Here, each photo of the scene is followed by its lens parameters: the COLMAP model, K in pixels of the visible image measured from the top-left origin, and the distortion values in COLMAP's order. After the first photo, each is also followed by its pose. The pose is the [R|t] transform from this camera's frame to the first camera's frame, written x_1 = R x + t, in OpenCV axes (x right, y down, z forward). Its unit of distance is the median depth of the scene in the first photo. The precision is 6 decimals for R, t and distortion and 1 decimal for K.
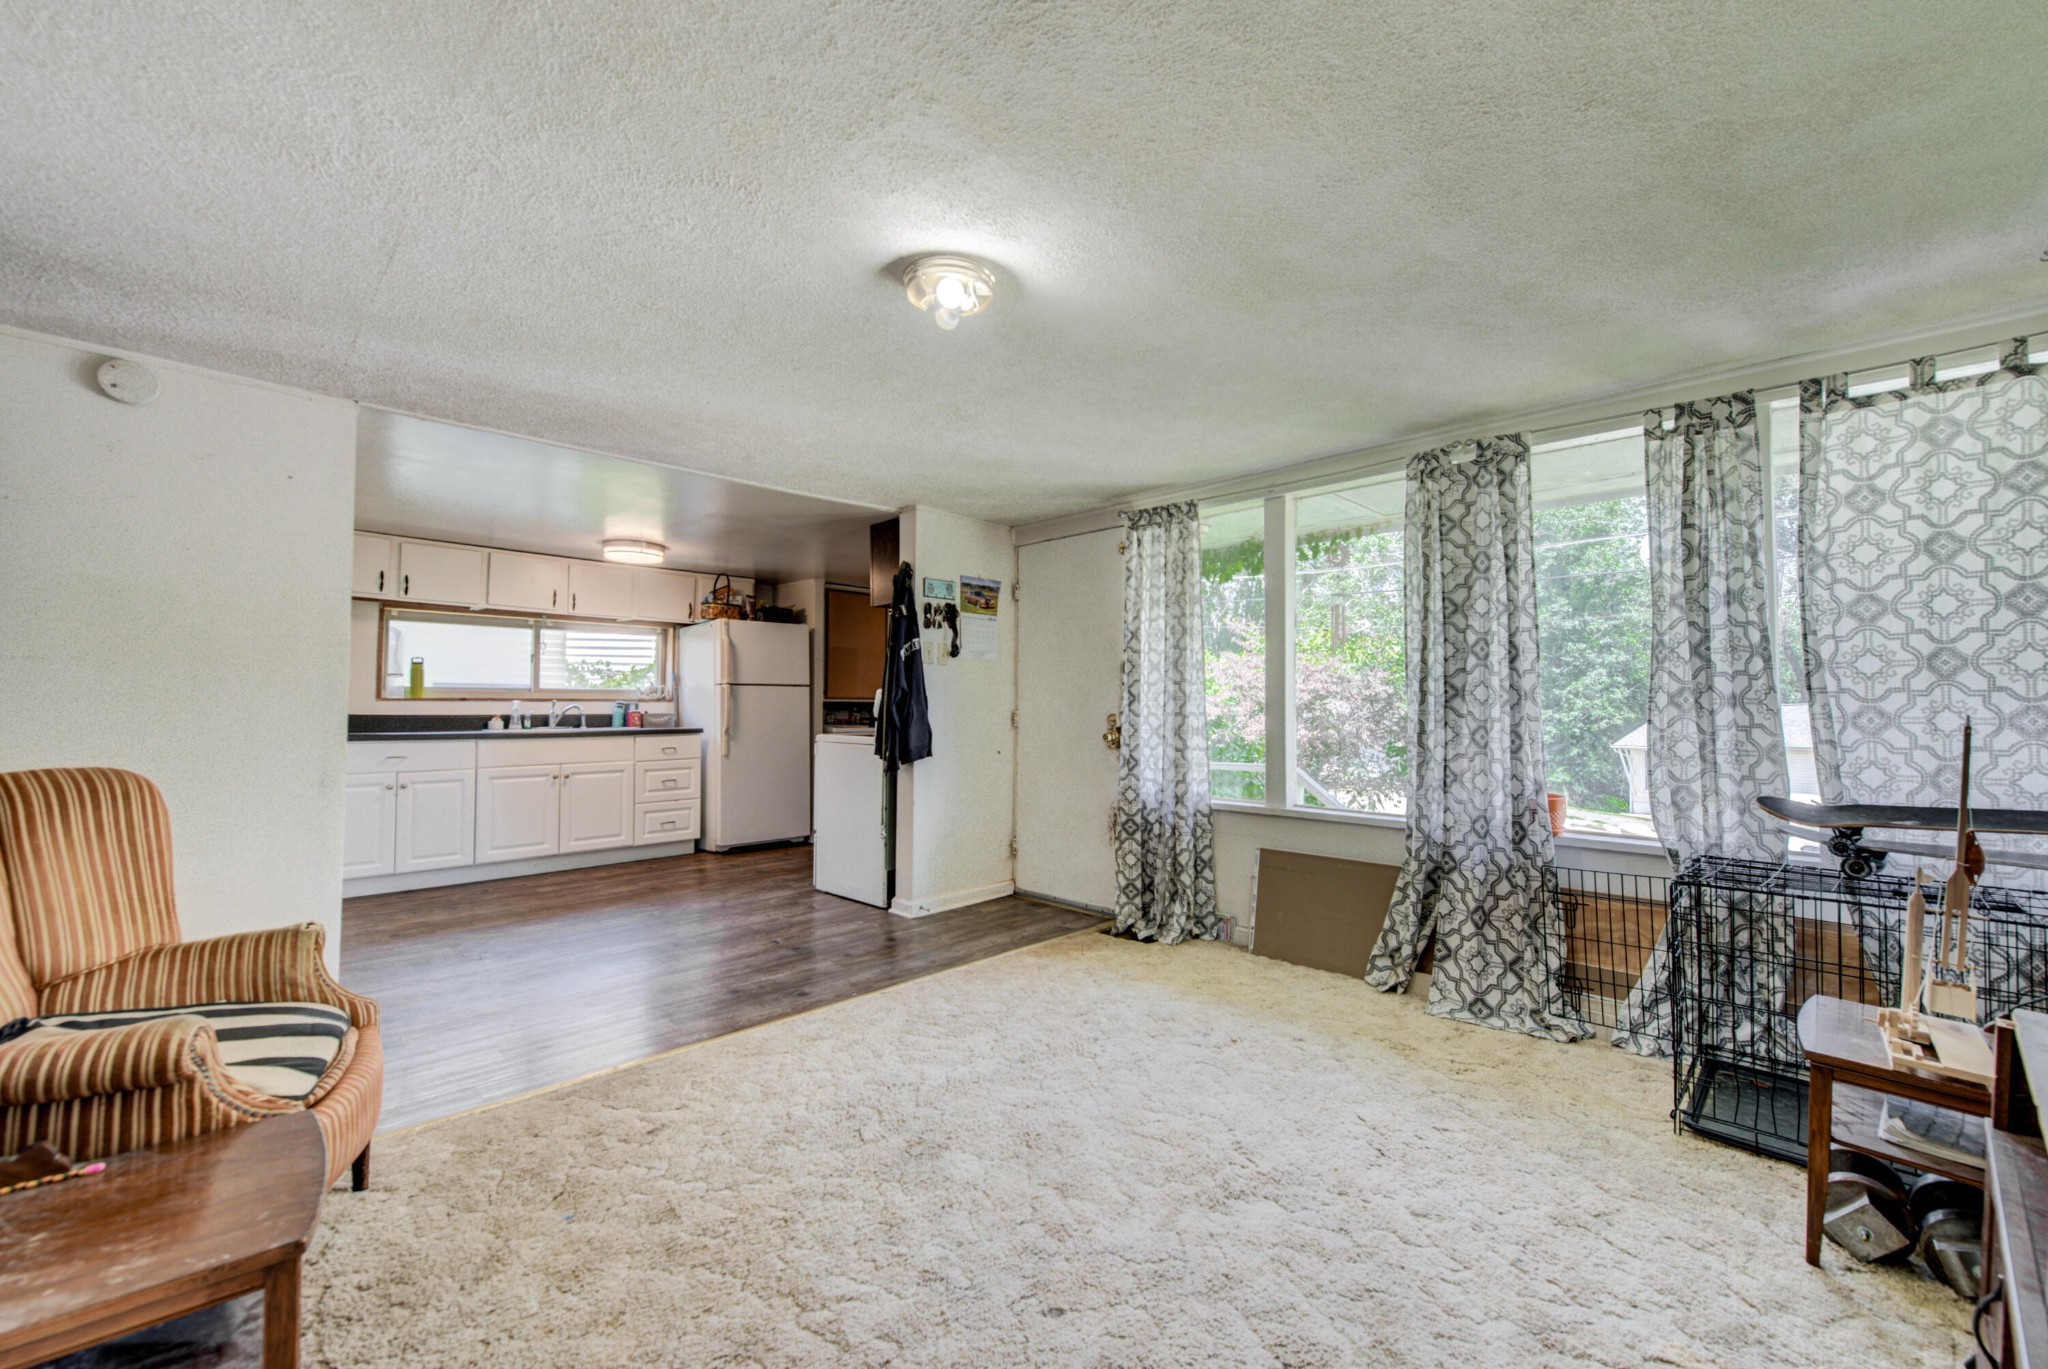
lens RADIAL K [[889.5, 0, 1091.0], [0, 889.5, 680.3], [0, 0, 1]] dist [0.000202, 0.000027]
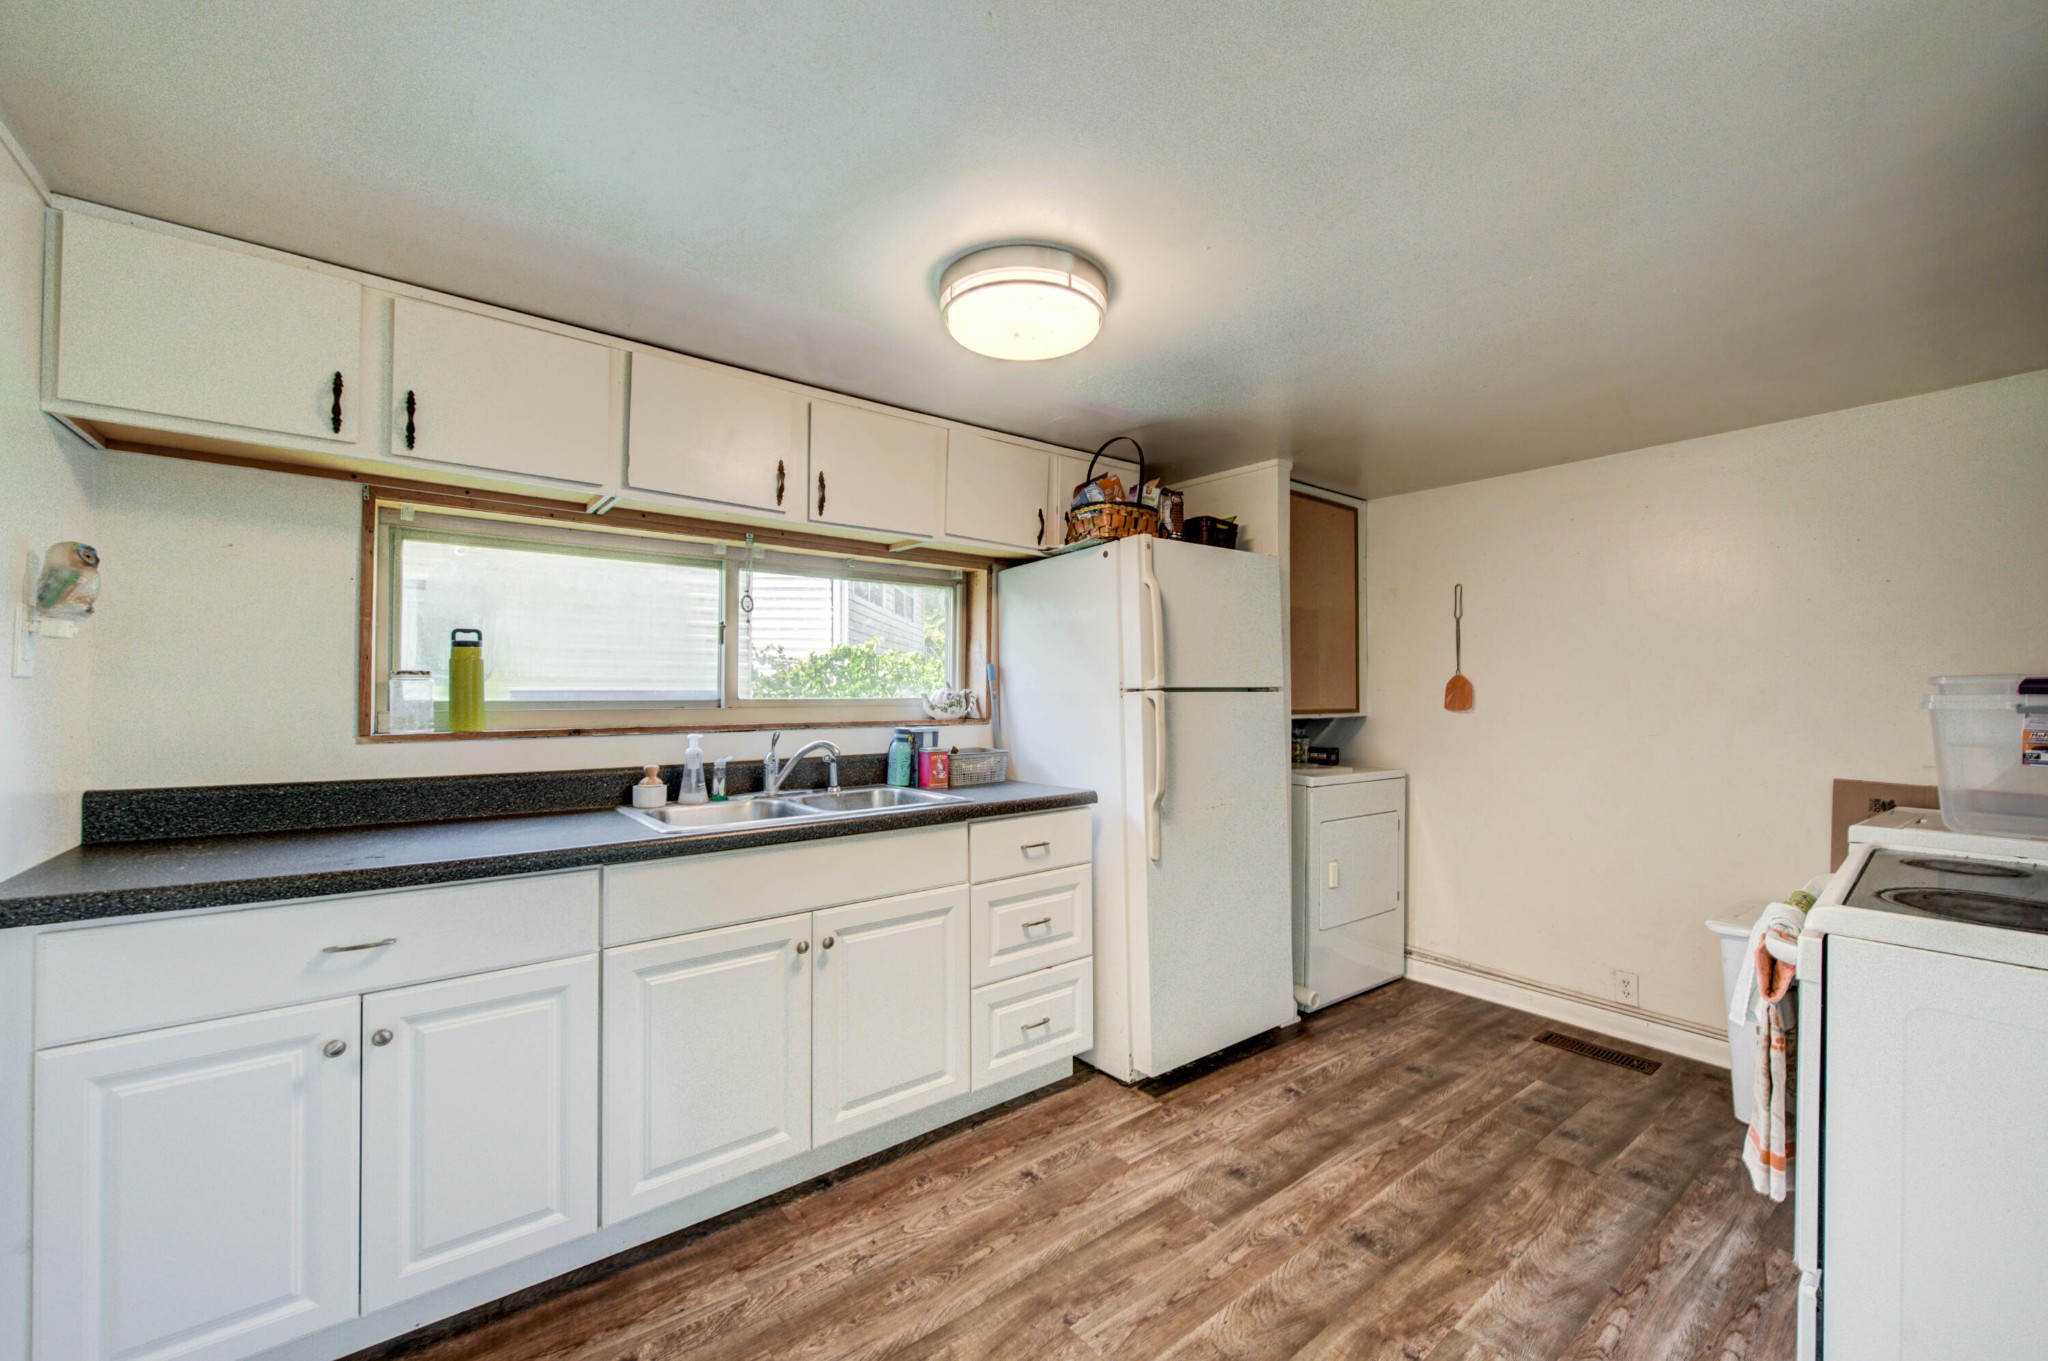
lens RADIAL K [[820.4, 0, 1041.0], [0, 820.4, 684.5], [0, 0, 1]] dist [-0.001522, -0.000081]
pose [[0.990188, -0.001420, -0.139733, -0.414245], [0.004958, 0.999676, 0.024974, -0.008276], [0.139652, -0.025422, 0.989874, 0.617051]]
